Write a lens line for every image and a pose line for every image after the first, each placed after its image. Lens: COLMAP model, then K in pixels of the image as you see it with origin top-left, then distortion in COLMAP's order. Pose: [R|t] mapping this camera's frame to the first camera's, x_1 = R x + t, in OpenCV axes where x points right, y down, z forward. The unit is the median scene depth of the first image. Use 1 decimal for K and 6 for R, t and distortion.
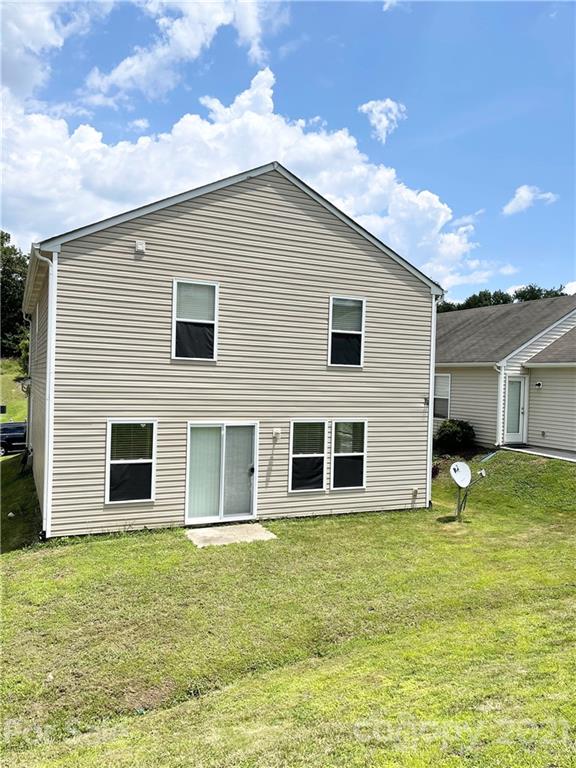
lens RADIAL K [[586.8, 0, 287.9], [0, 586.8, 394.0], [0, 0, 1]] dist [0.086183, -0.125712]
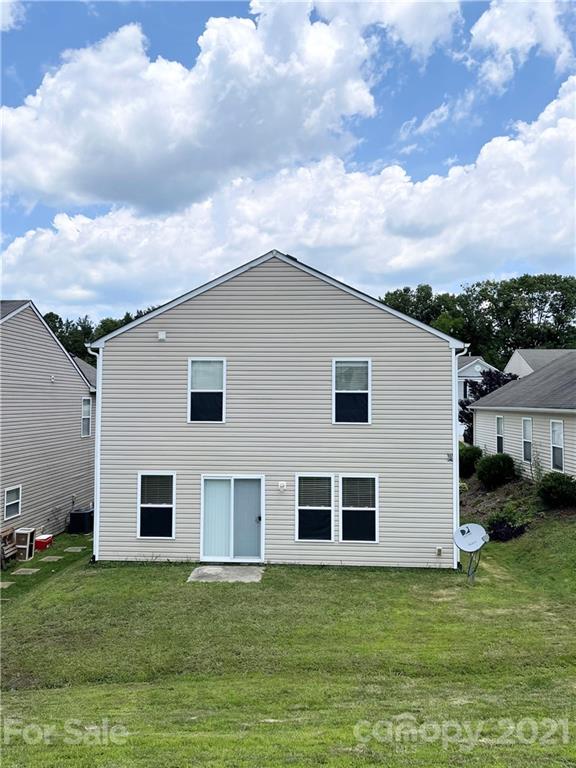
lens RADIAL K [[591.5, 0, 288.0], [0, 591.5, 384.0], [0, 0, 1]] dist [0.067090, -0.077928]
pose [[0.879945, -0.038134, -0.473543, 0.559671], [0.008402, 0.997866, -0.064745, -0.056213], [0.475002, 0.052994, 0.878388, 0.006750]]
